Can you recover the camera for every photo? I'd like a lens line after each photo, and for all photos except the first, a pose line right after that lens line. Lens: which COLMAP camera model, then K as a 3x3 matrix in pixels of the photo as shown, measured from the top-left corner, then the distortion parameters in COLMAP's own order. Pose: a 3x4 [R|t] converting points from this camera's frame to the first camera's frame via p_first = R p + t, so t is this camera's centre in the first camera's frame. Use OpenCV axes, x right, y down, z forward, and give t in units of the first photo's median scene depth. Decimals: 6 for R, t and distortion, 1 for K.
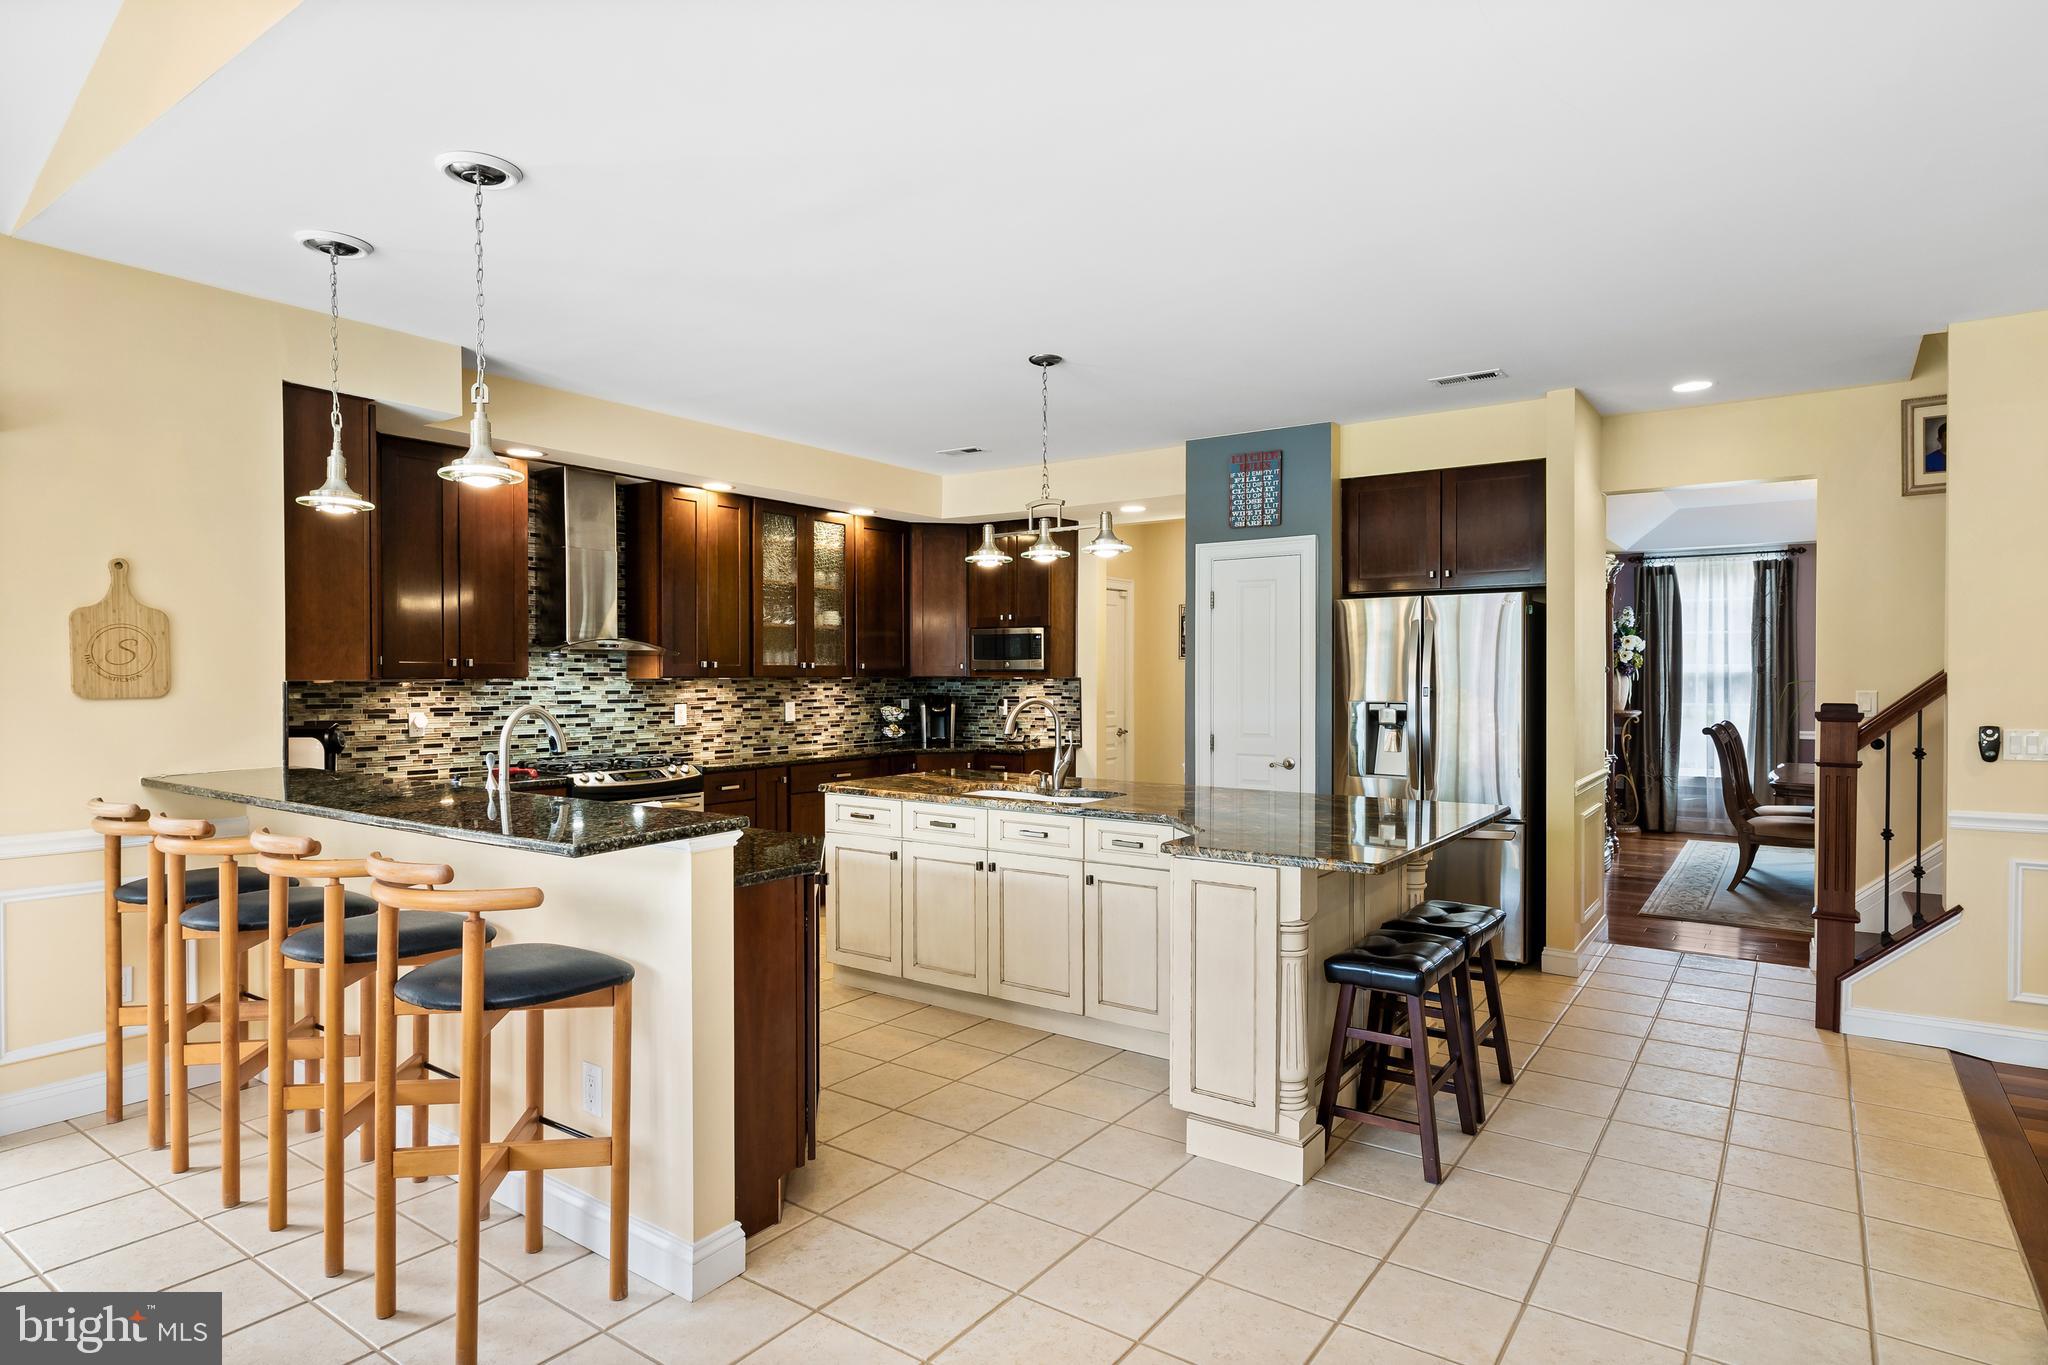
lens RADIAL K [[1108.1, 0, 1028.3], [0, 1108.1, 673.1], [0, 0, 1]] dist [-0.002734, -0.001156]
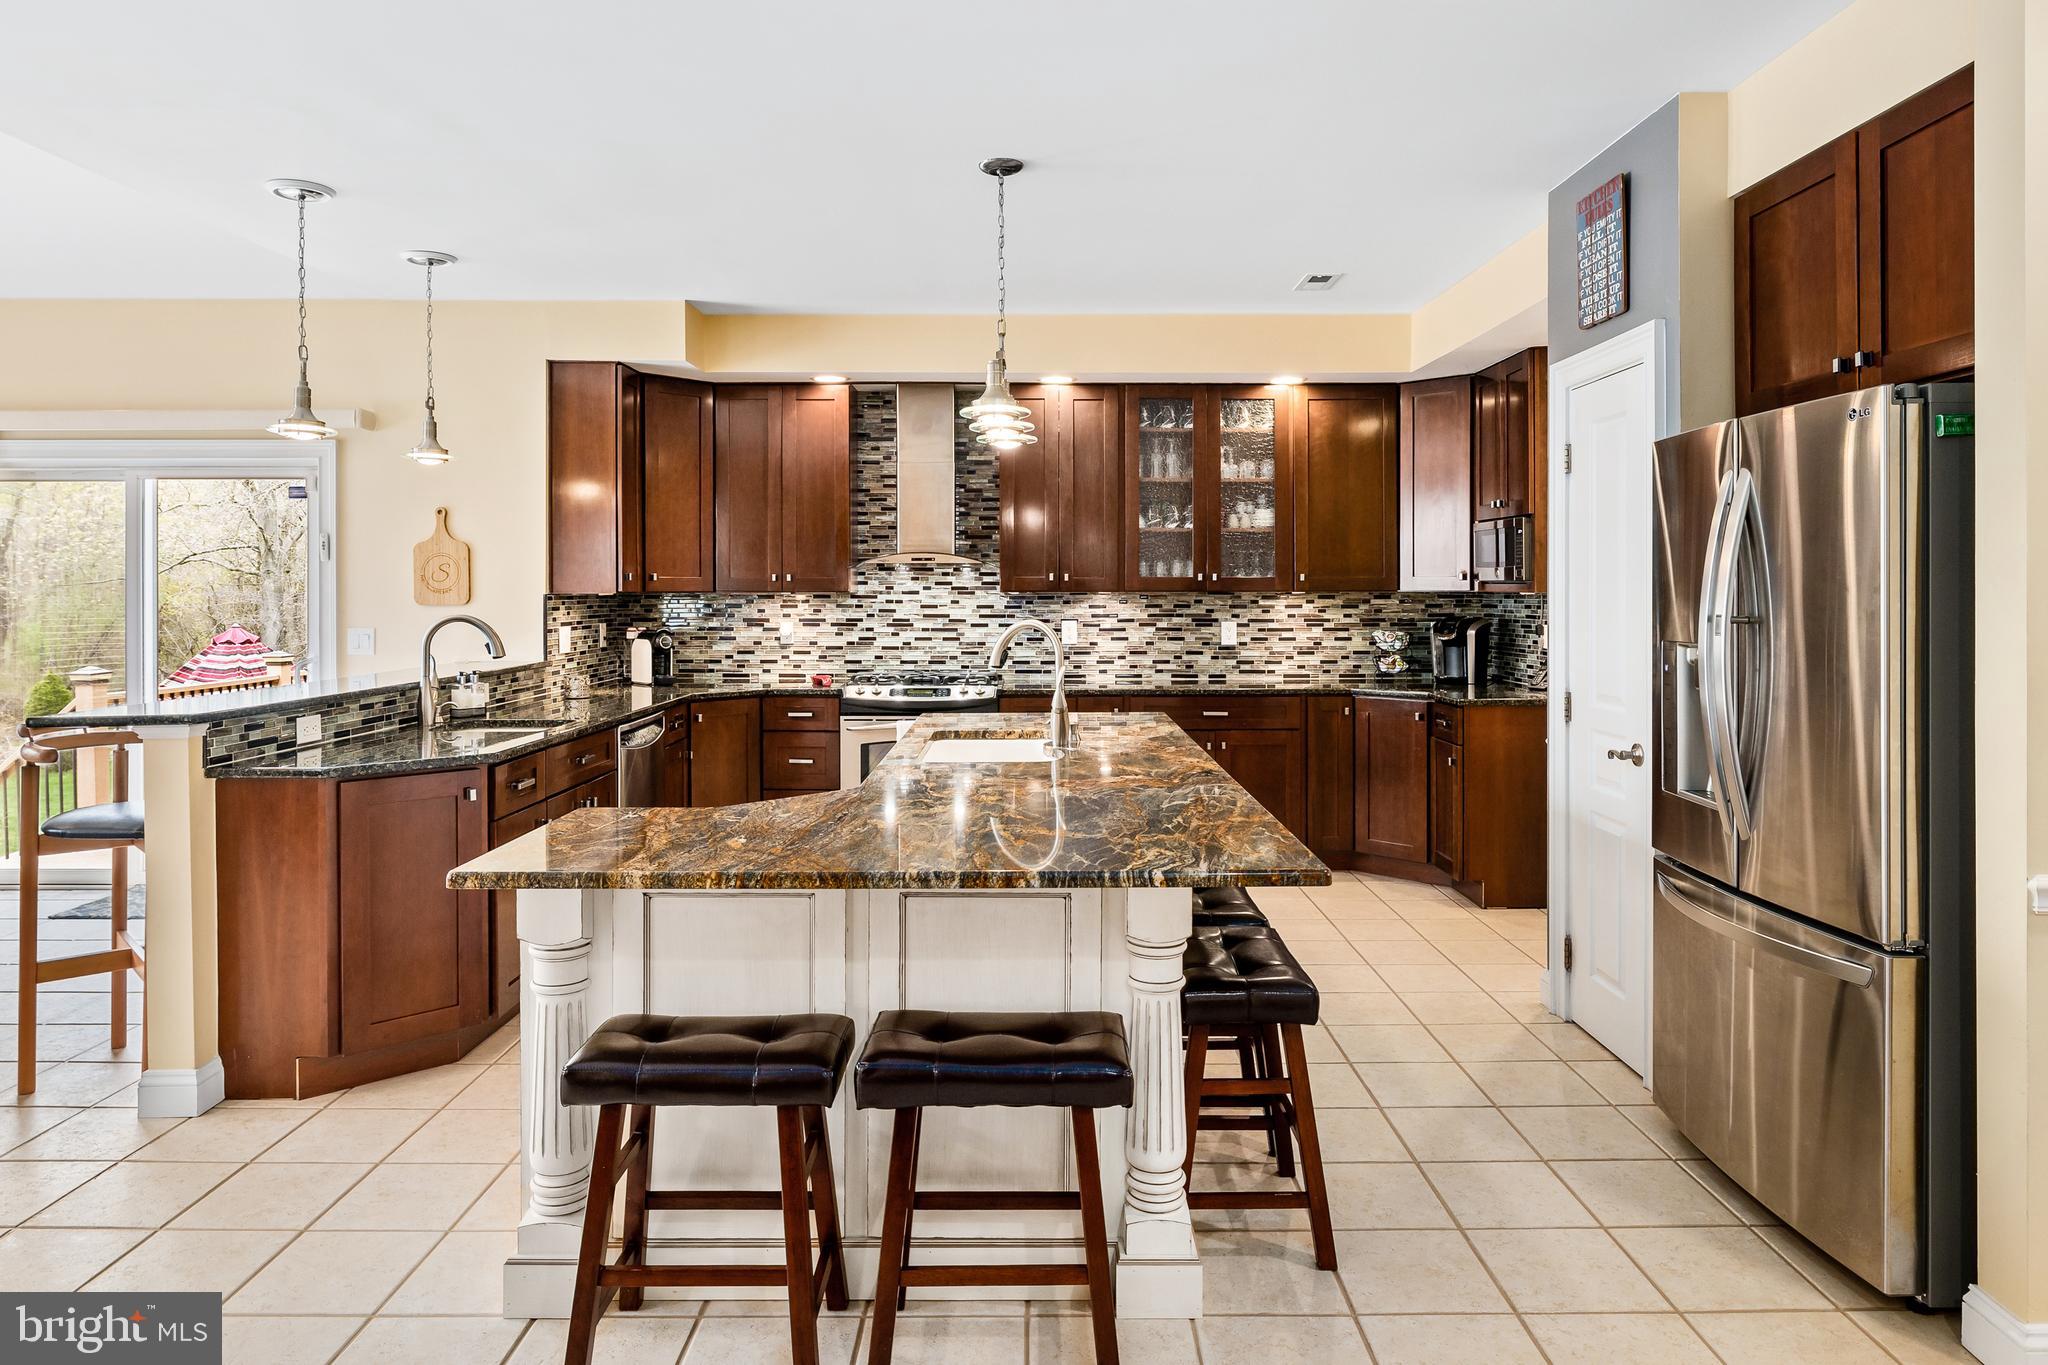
lens RADIAL K [[1242.1, 0, 1031.8], [0, 1242.1, 588.5], [0, 0, 1]] dist [-0.001903, -0.000041]
pose [[0.580003, 0.000554, -0.814614, 0.540219], [0.001164, 0.999998, 0.001508, -0.000225], [0.814613, -0.001823, 0.580002, 0.407263]]
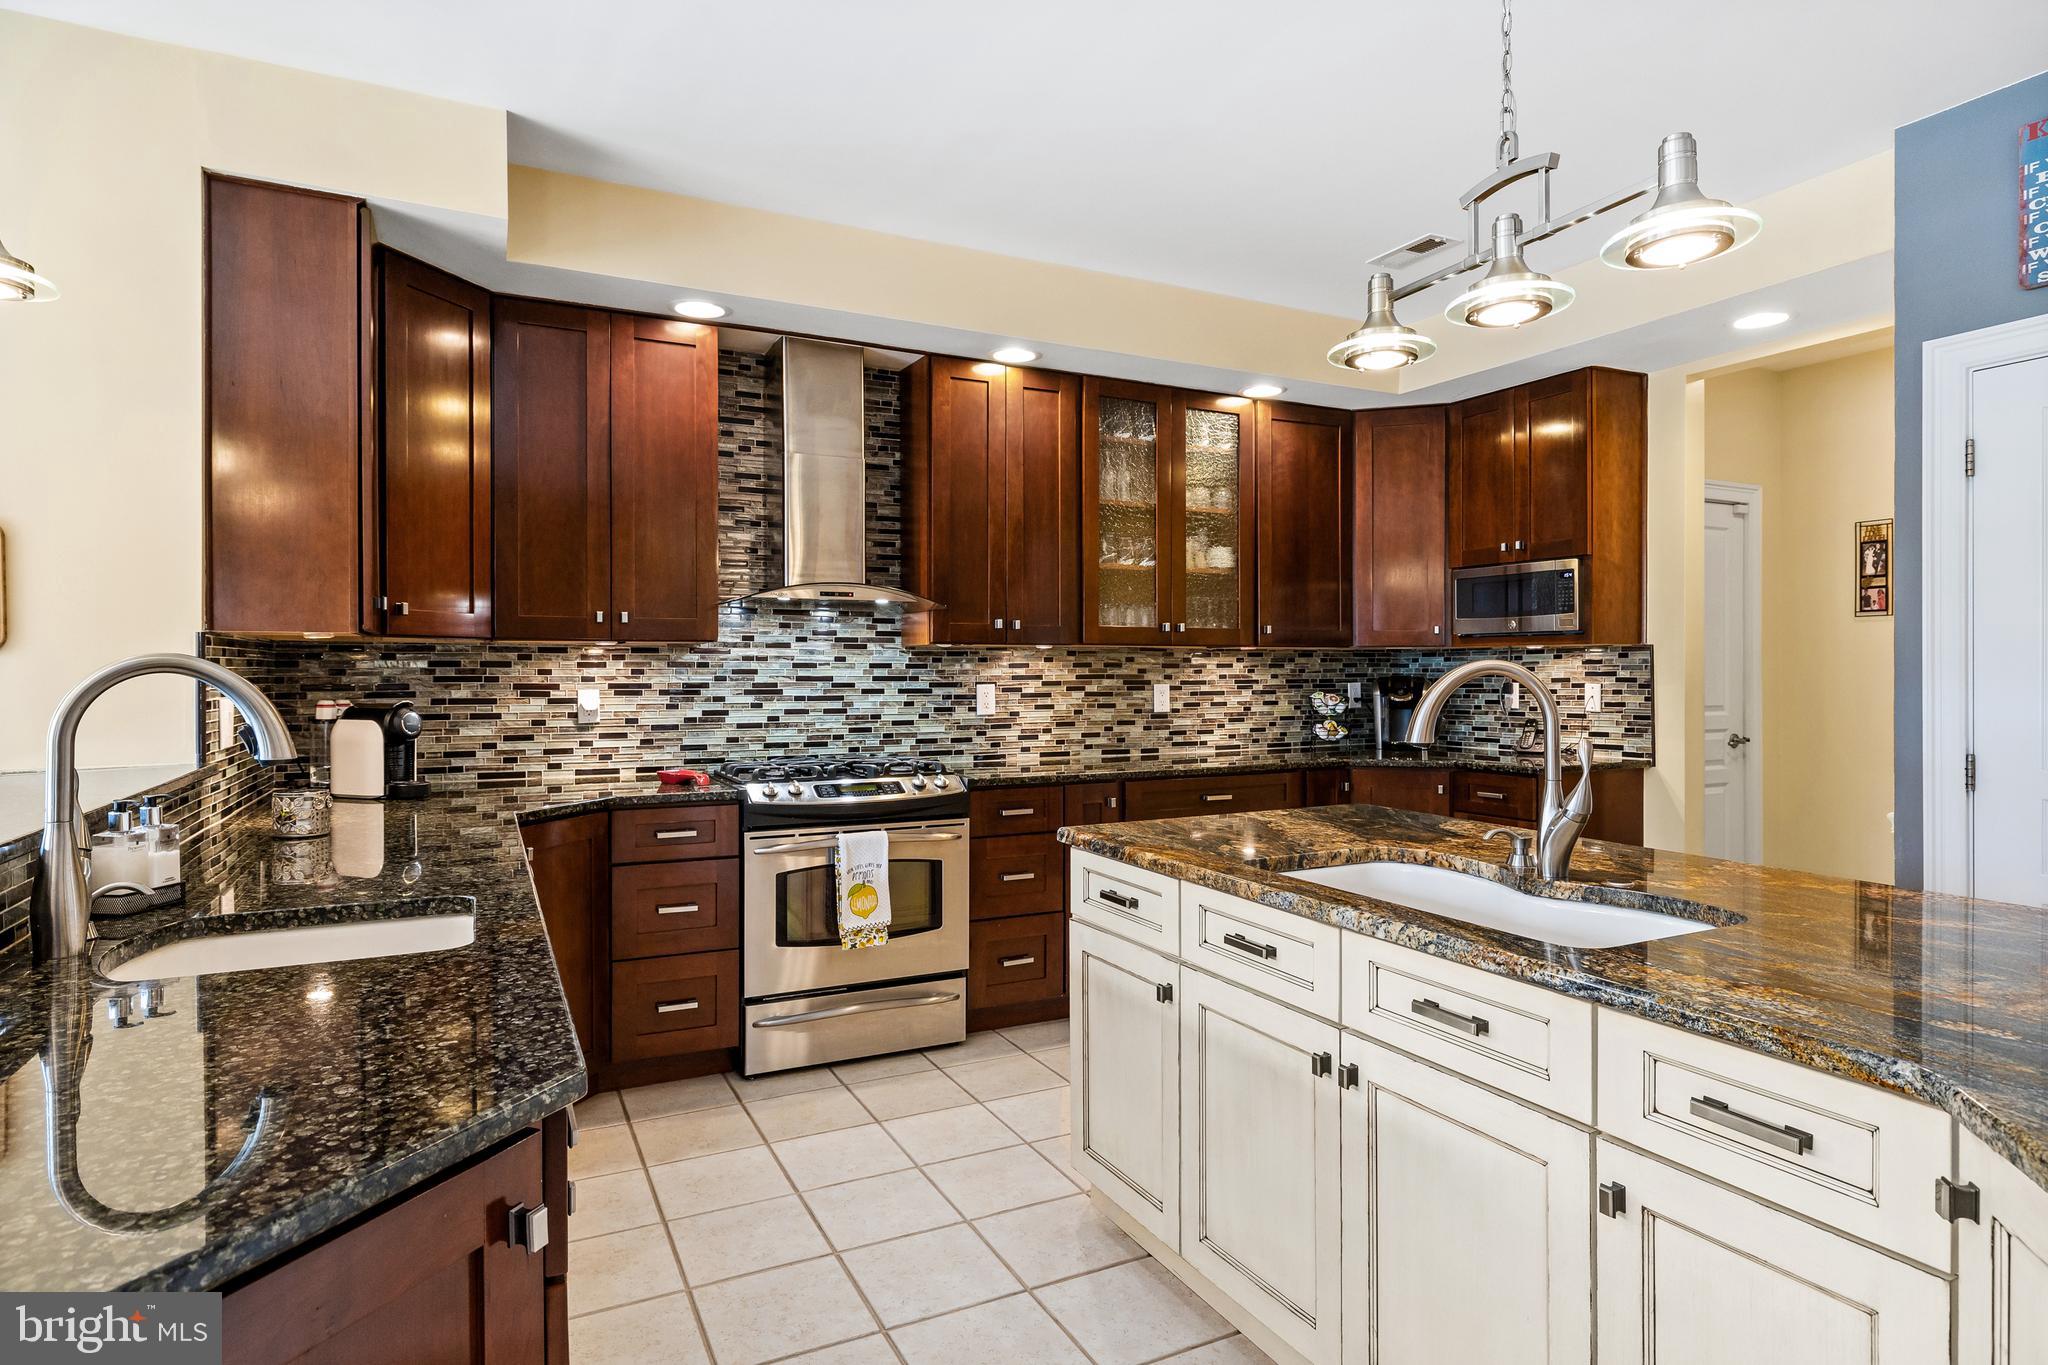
lens RADIAL K [[1108.1, 0, 1028.3], [0, 1108.1, 673.1], [0, 0, 1]] dist [-0.002734, -0.001156]
pose [[0.883389, -0.000690, -0.468639, 0.037932], [0.002550, 0.999991, 0.003335, 0.020106], [0.468633, -0.004141, 0.883383, 0.427292]]
